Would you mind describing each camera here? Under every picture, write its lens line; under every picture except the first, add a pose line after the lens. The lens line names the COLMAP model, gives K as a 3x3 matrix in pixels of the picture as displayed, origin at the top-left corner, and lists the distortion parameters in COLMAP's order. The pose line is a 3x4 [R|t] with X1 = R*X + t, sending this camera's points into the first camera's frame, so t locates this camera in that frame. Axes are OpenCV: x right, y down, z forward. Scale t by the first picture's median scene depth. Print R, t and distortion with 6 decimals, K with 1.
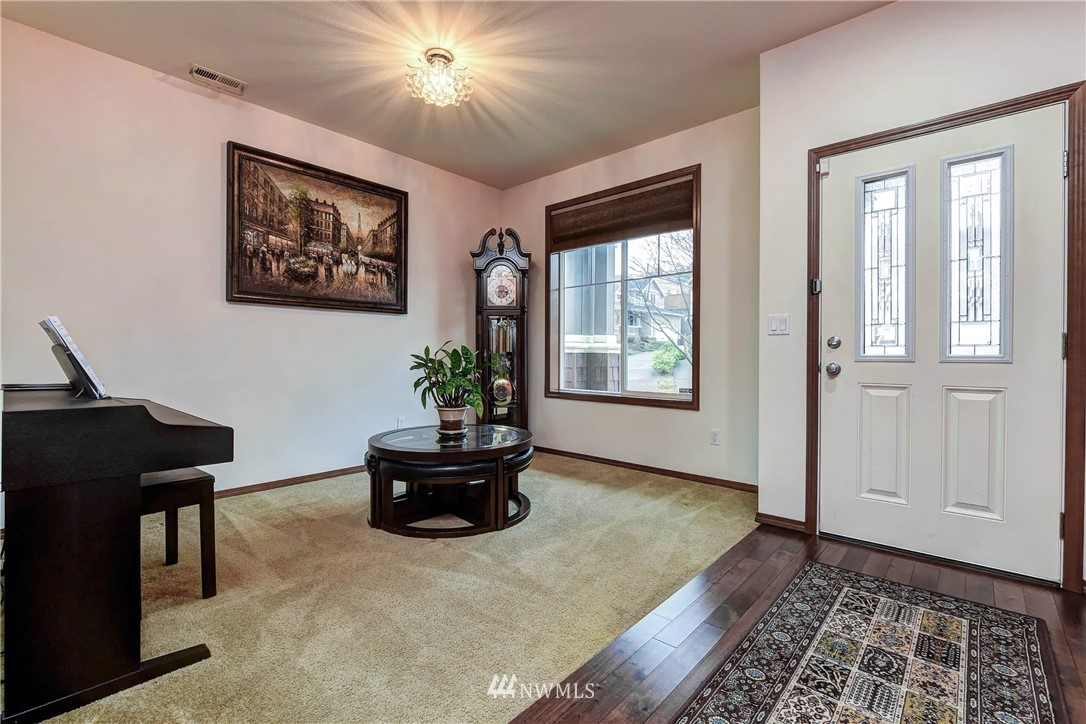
lens RADIAL K [[486.4, 0, 535.4], [0, 486.4, 359.0], [0, 0, 1]] dist [0.009008, -0.009977]
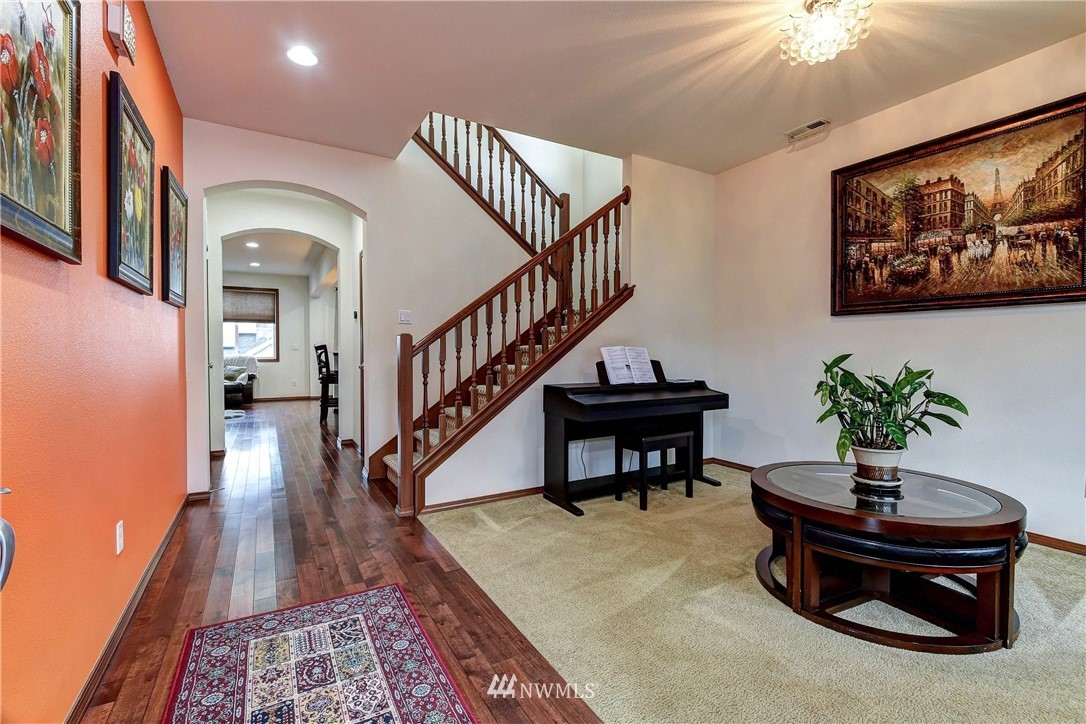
lens RADIAL K [[486.4, 0, 537.1], [0, 486.4, 355.7], [0, 0, 1]] dist [0.009008, -0.009977]
pose [[-0.321207, 0.003826, -0.947001, 0.580733], [-0.014531, 0.999854, 0.008968, -0.027271], [0.946897, 0.016641, -0.321105, 0.664854]]
